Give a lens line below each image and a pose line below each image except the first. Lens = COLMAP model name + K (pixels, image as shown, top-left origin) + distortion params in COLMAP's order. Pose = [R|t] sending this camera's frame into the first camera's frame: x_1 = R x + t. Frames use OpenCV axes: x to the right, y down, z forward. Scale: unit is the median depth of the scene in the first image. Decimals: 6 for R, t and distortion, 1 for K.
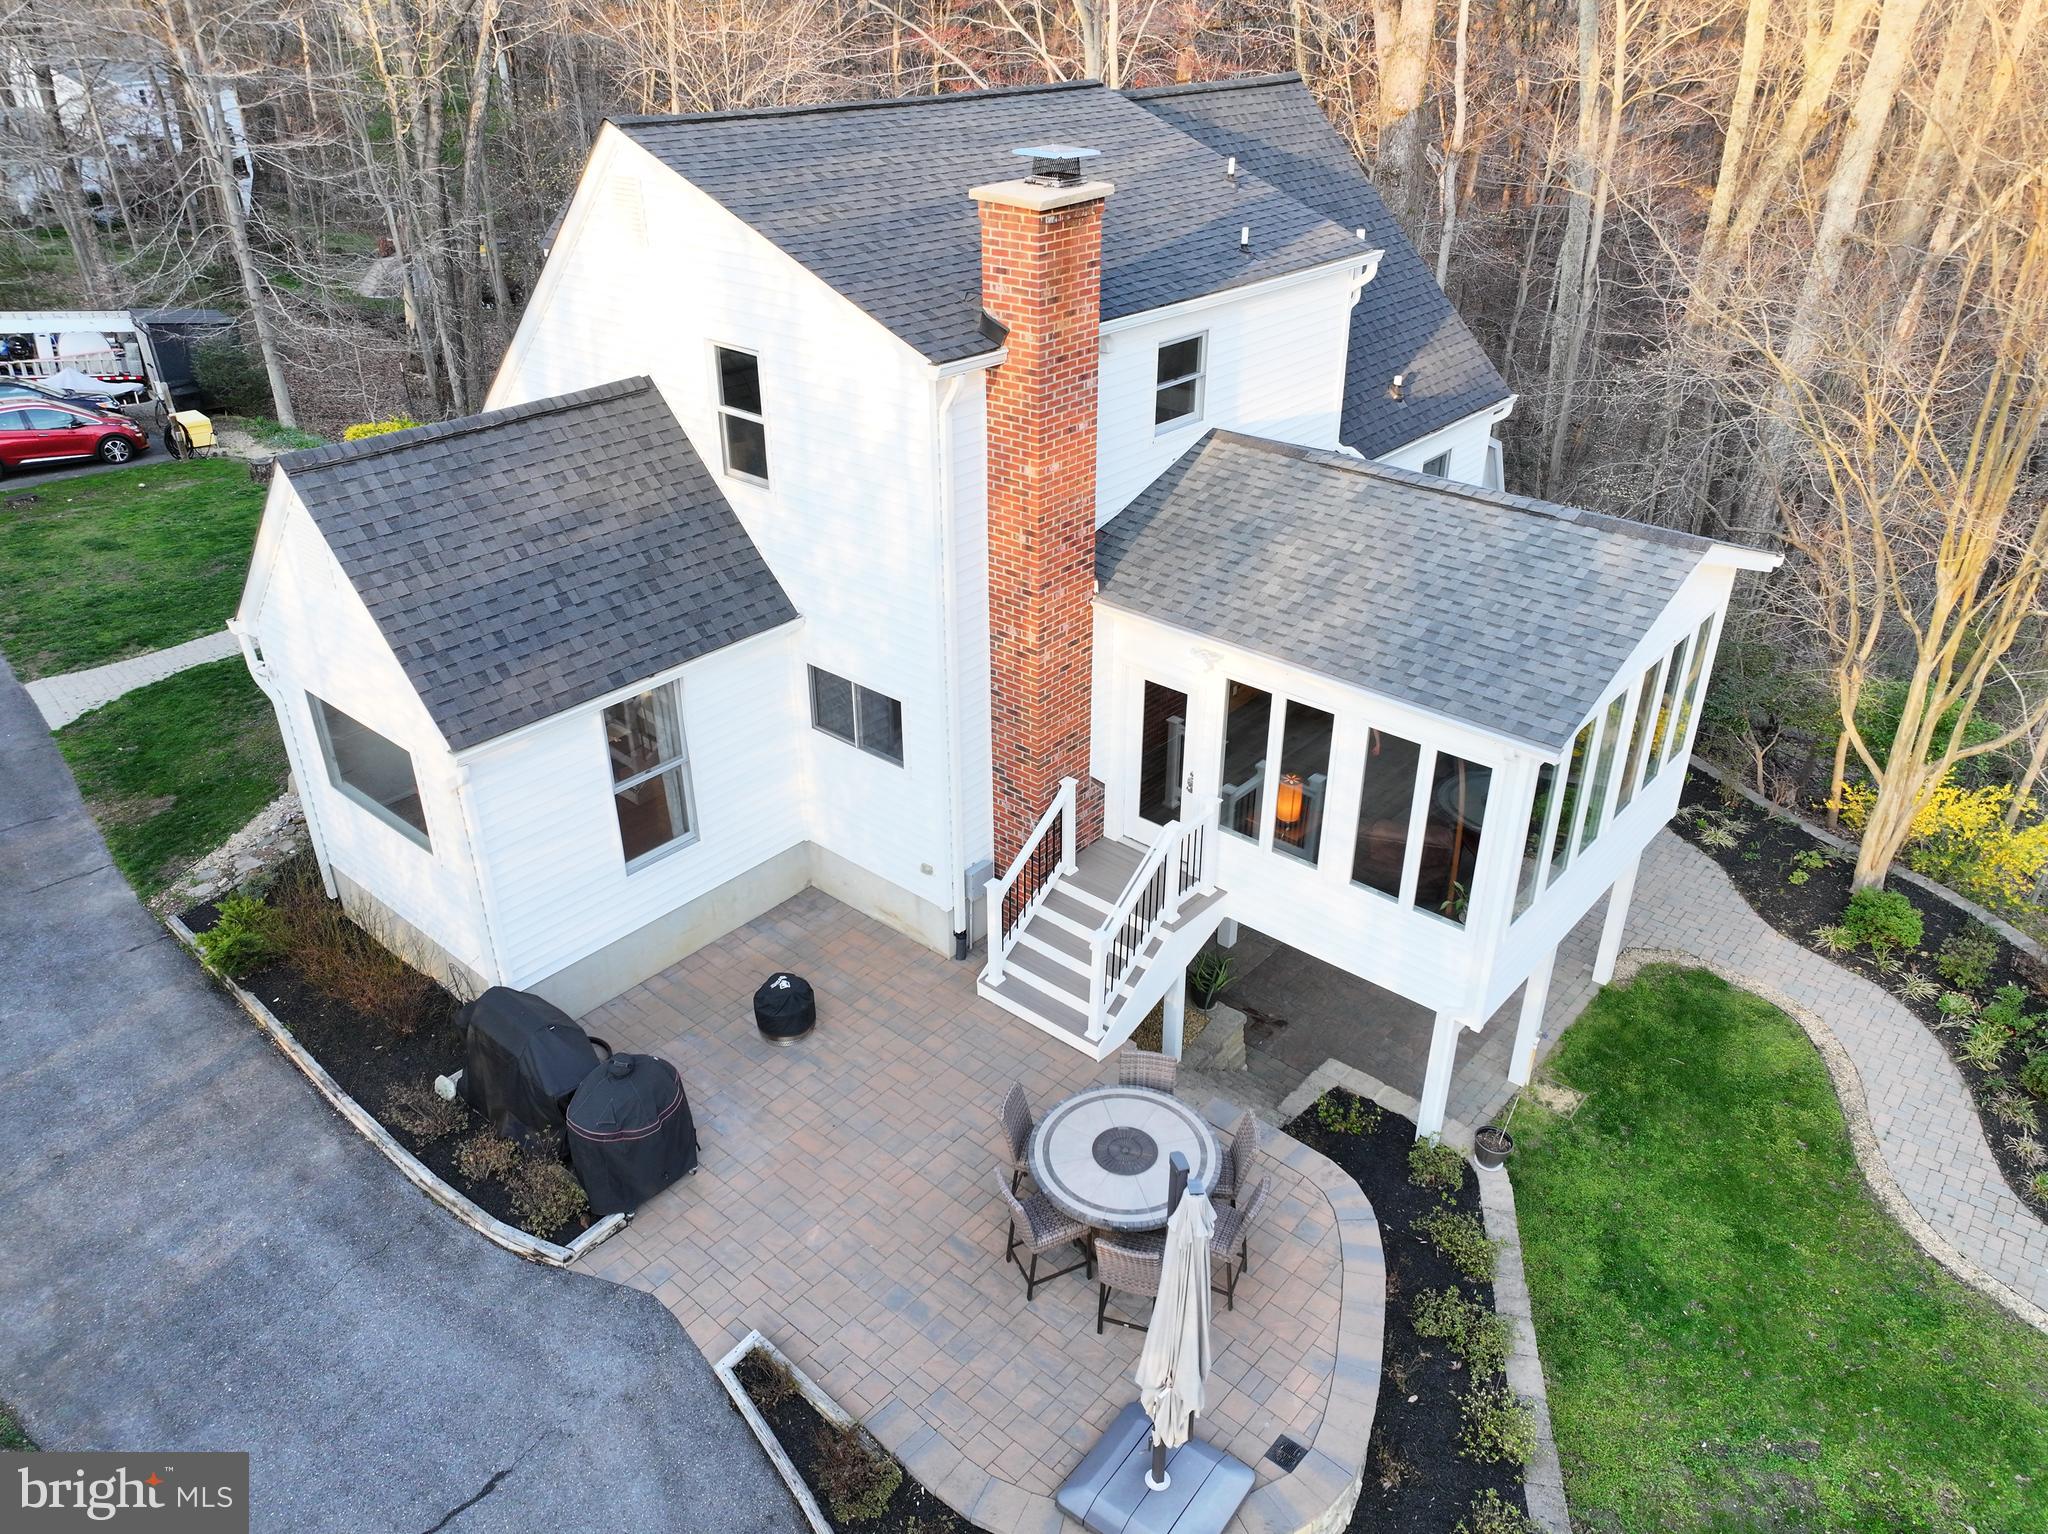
lens RADIAL K [[1429.3, 0, 1024.0], [0, 1429.3, 767.0], [0, 0, 1]] dist [0.003383, 0.005867]
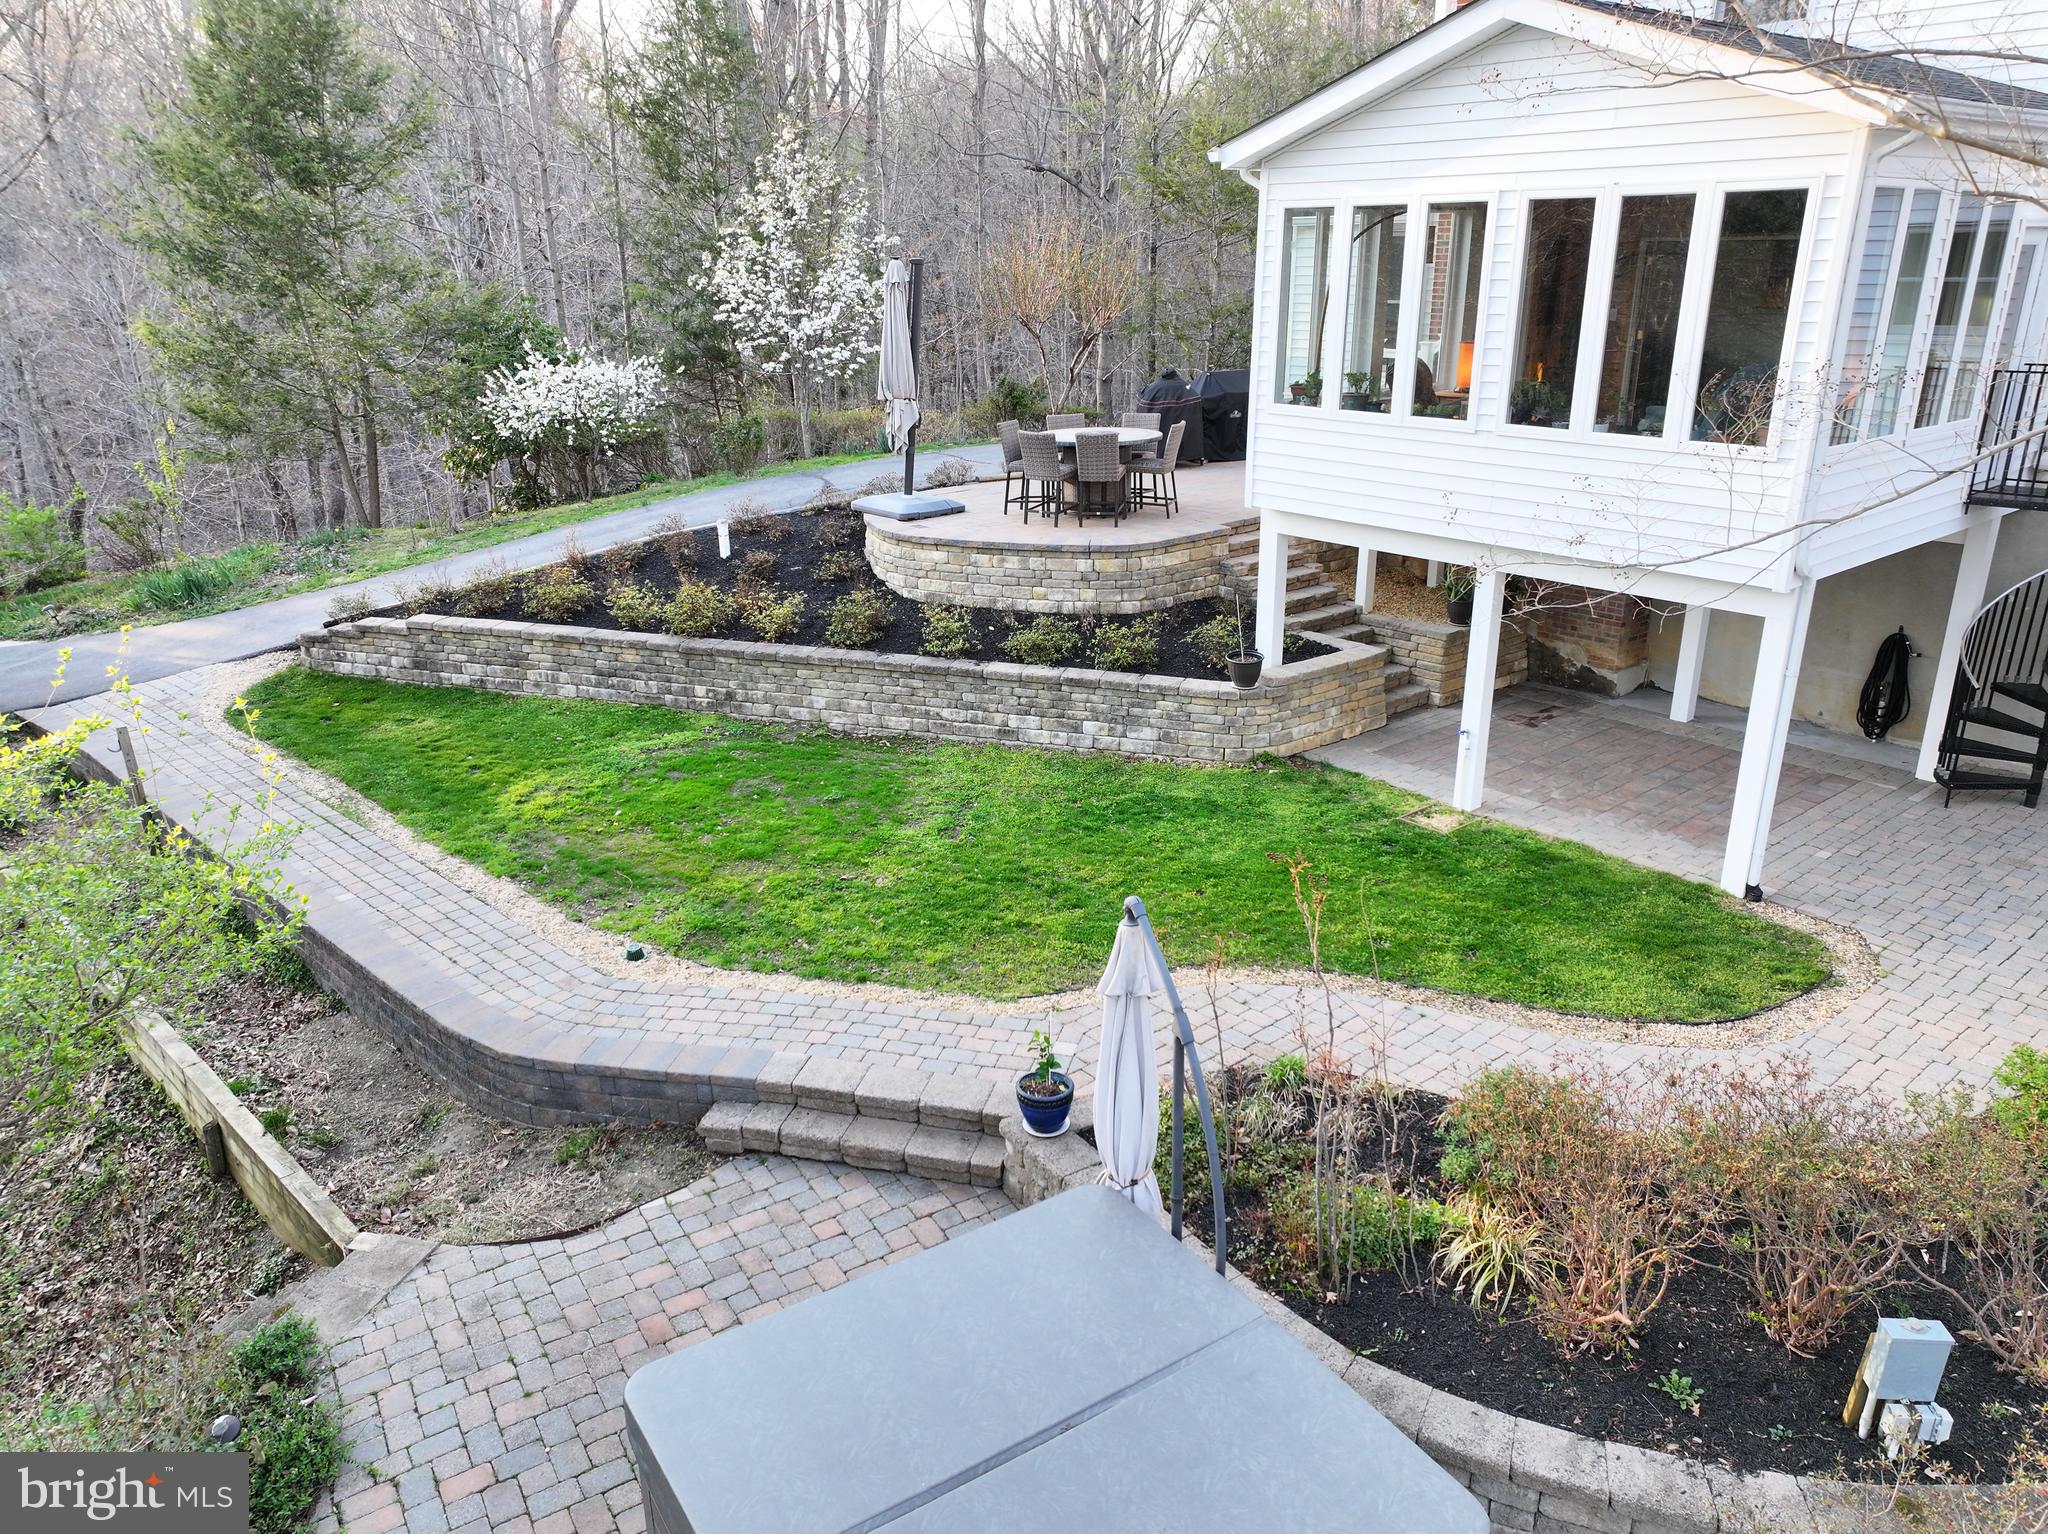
lens RADIAL K [[1429.3, 0, 1024.0], [0, 1429.3, 767.0], [0, 0, 1]] dist [0.003383, 0.005867]
pose [[-0.146768, 0.351002, -0.924801, 1.250219], [-0.469207, 0.798348, 0.377472, 0.018806], [0.870806, 0.489324, 0.047520, 0.825328]]
